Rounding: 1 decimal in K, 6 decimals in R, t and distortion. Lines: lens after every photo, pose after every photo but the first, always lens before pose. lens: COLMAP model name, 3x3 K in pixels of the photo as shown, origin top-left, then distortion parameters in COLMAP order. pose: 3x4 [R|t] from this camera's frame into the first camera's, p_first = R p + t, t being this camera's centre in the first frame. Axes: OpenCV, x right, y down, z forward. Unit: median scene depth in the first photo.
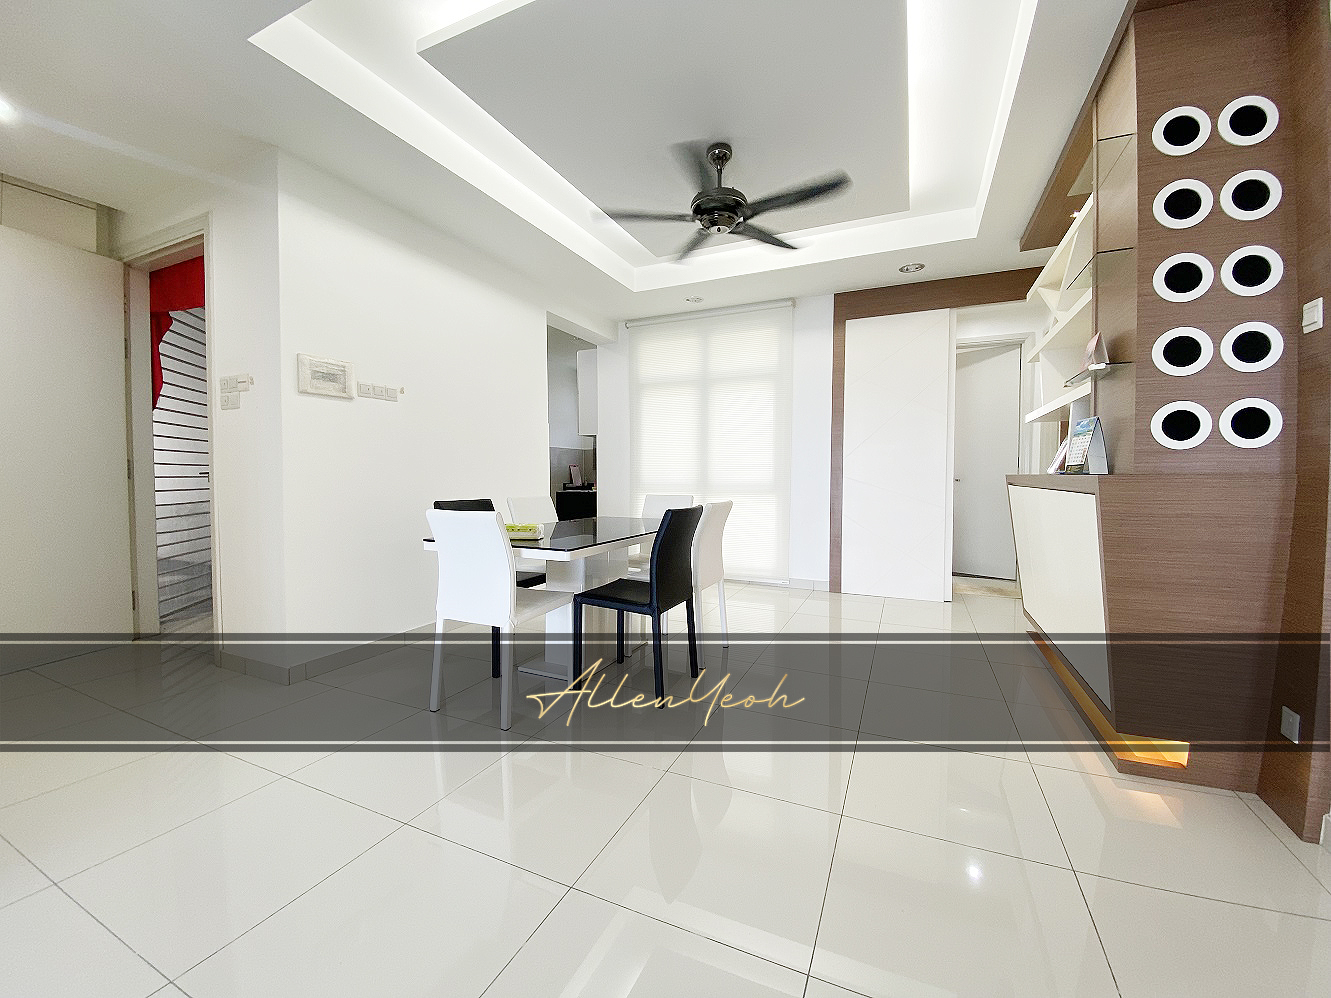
lens RADIAL K [[543.1, 0, 661.2], [0, 543.1, 503.0], [0, 0, 1]] dist [0.000030, -0.000080]
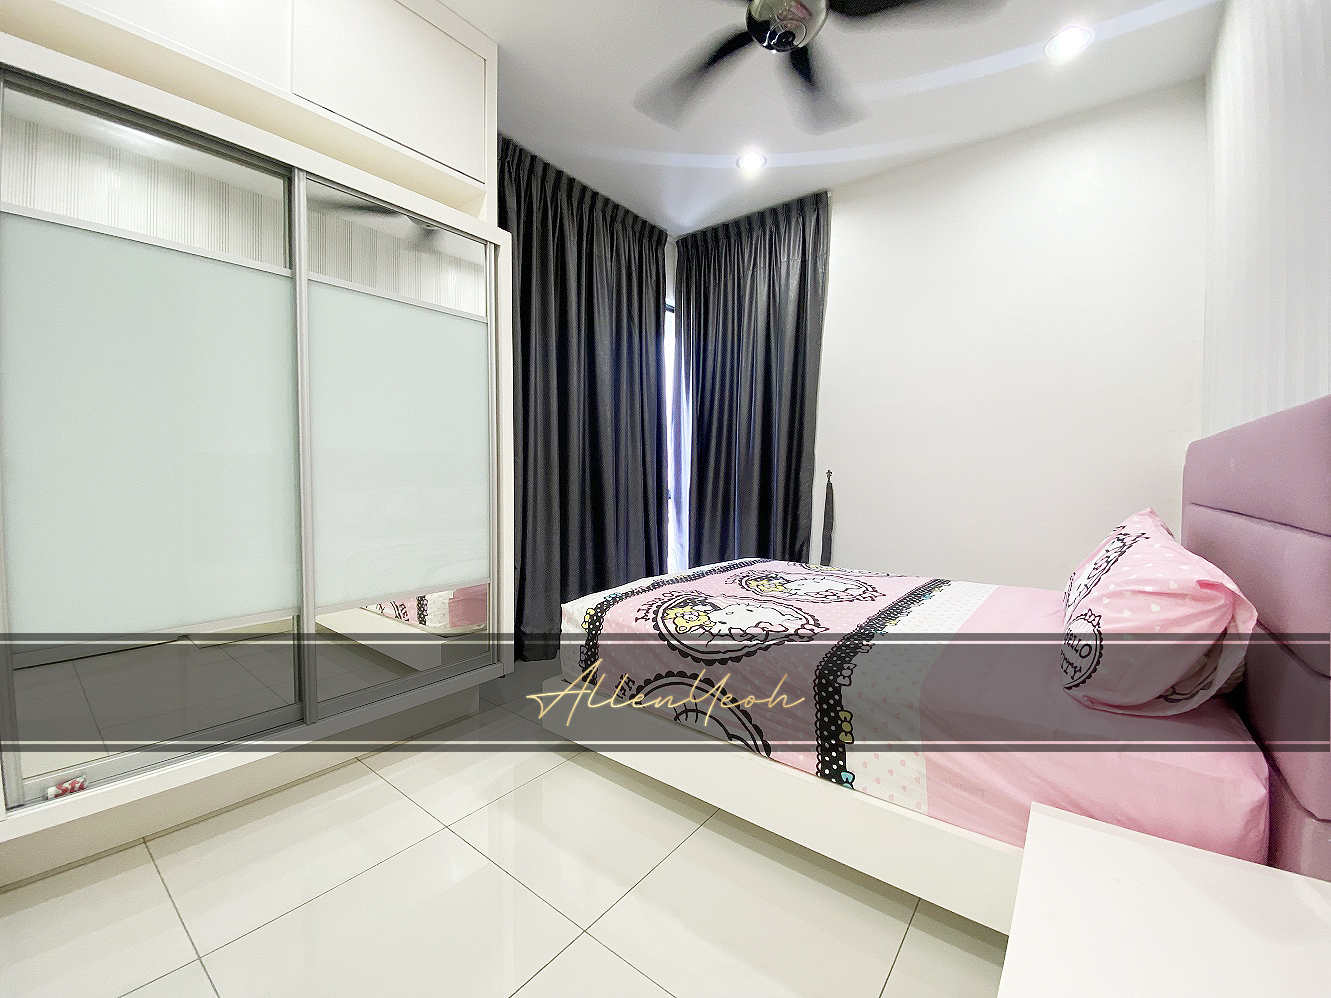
lens RADIAL K [[535.4, 0, 665.5], [0, 535.4, 499.0], [0, 0, 1]] dist [0.000257, -0.000089]
pose [[1.000000, 0.000057, 0.000480, 1.129470], [-0.000052, 0.999940, -0.010913, 0.001422], [-0.000480, 0.010913, 0.999940, 0.004259]]
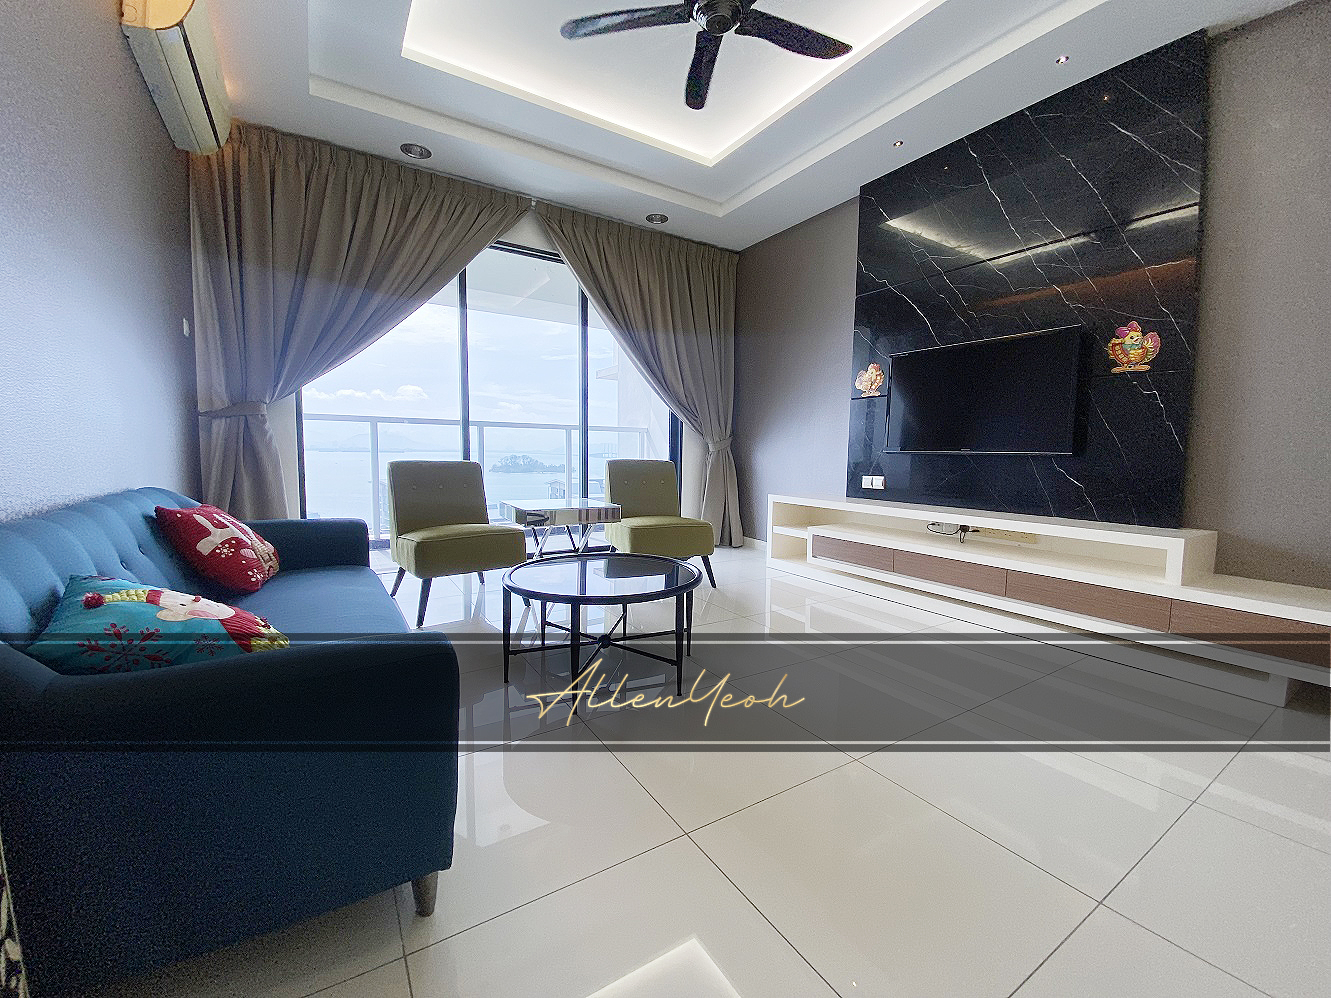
lens RADIAL K [[543.1, 0, 661.2], [0, 543.1, 503.0], [0, 0, 1]] dist [0.000030, -0.000080]
pose [[0.999972, -0.002327, -0.007089, -0.574189], [0.002327, 0.999997, -0.000036, -0.000777], [0.007089, 0.000019, 0.999975, -0.002275]]
